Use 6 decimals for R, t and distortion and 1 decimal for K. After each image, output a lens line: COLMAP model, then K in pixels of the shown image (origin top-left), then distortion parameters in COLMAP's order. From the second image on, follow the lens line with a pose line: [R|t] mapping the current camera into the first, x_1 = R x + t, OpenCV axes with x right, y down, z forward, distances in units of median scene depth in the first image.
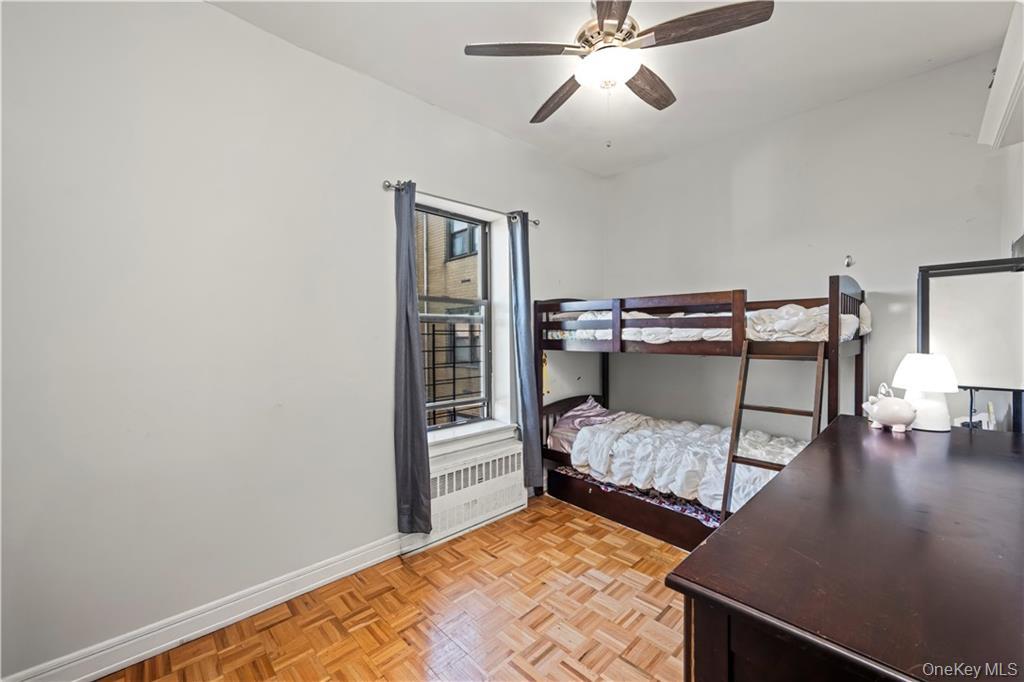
lens RADIAL K [[406.8, 0, 512.0], [0, 406.8, 341.0], [0, 0, 1]] dist [0.000876, 0.000233]
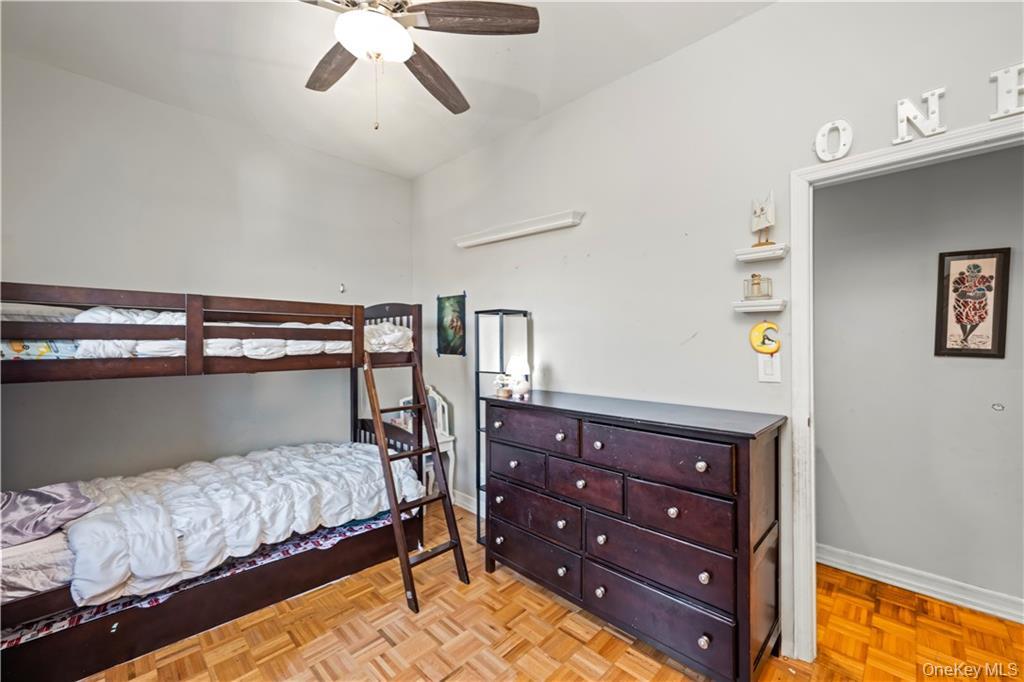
lens RADIAL K [[406.8, 0, 512.0], [0, 406.8, 341.0], [0, 0, 1]] dist [0.000876, 0.000233]
pose [[-0.018877, 0.013256, 0.999734, -0.452074], [0.024518, 0.999618, -0.012791, -0.006928], [-0.999521, 0.024270, -0.019195, 0.534402]]
